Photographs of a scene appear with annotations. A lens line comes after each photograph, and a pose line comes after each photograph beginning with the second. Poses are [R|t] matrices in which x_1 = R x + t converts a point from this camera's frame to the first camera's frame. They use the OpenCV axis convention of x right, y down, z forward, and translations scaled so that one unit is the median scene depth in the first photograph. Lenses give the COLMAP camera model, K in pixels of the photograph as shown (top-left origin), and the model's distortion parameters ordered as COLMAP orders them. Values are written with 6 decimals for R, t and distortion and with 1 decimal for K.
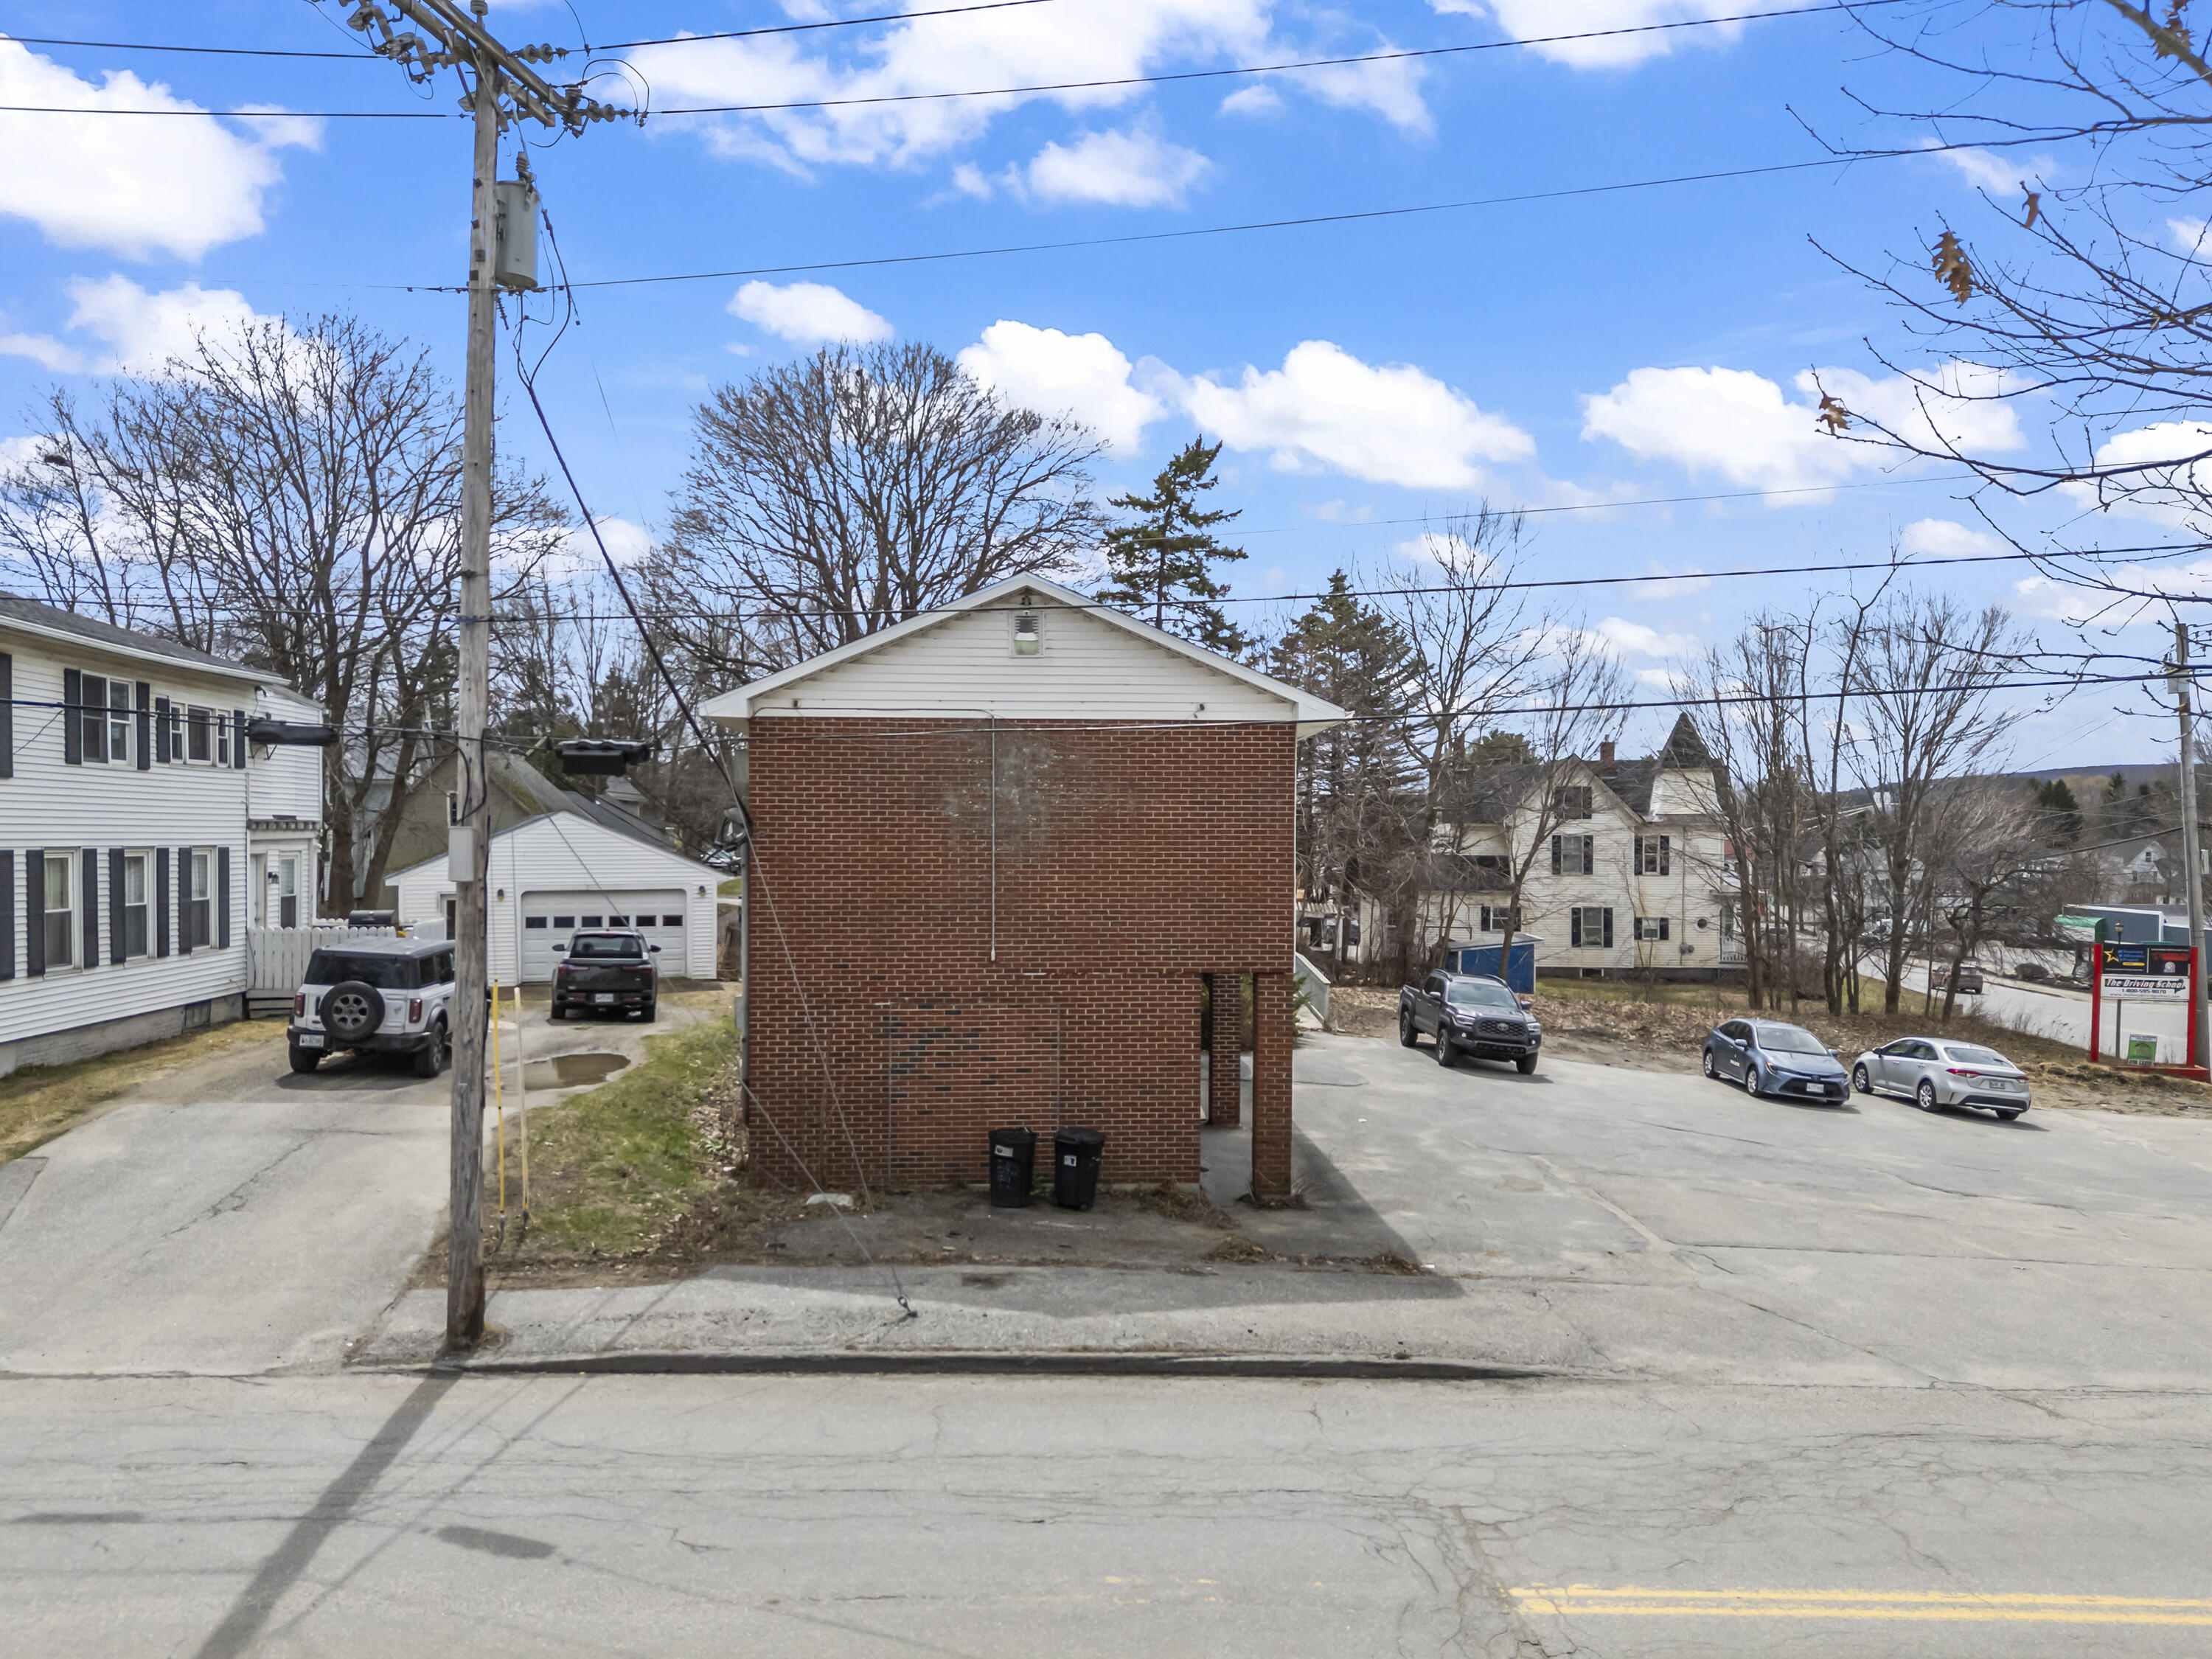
lens RADIAL K [[1623.3, 0, 1106.0], [0, 1623.3, 829.5], [0, 0, 1]] dist [0.101762, -0.084995]
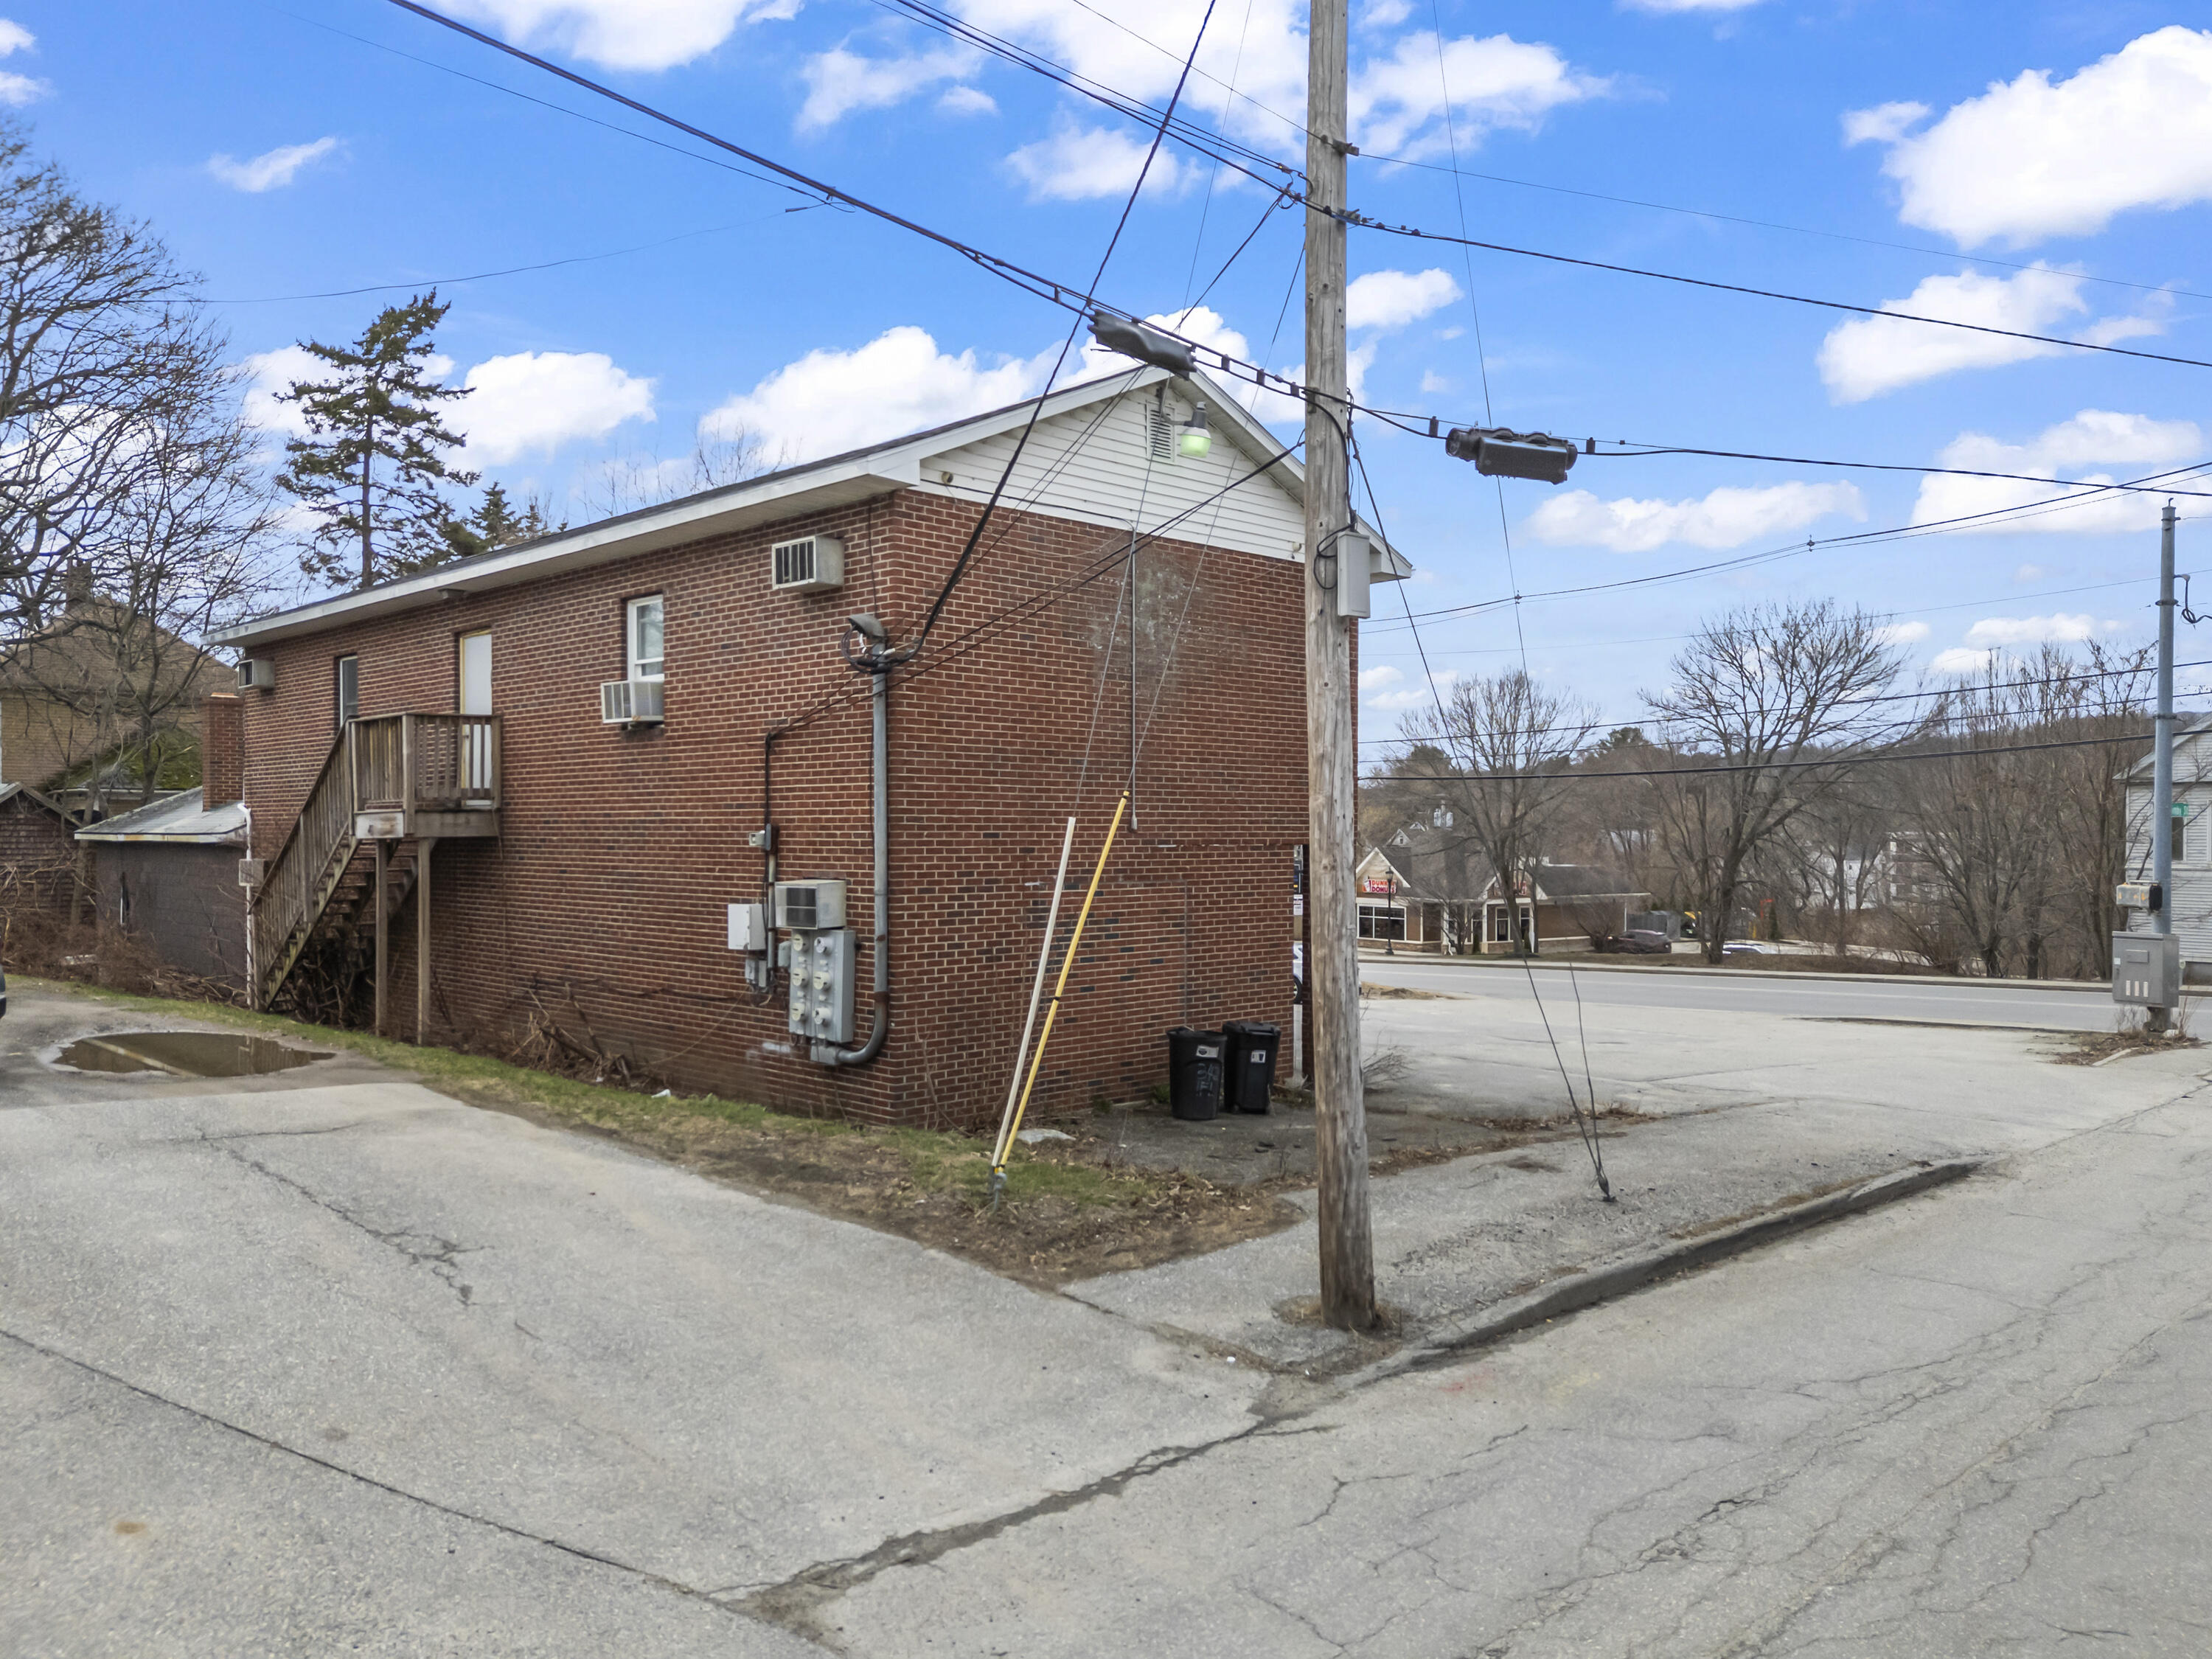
lens RADIAL K [[1601.5, 0, 1106.0], [0, 1601.5, 829.5], [0, 0, 1]] dist [0.103528, -0.113046]
pose [[0.751951, -0.001517, 0.659217, -0.810841], [-0.001343, 0.999992, 0.003832, 0.103127], [-0.659217, -0.003767, 0.751943, 0.534538]]
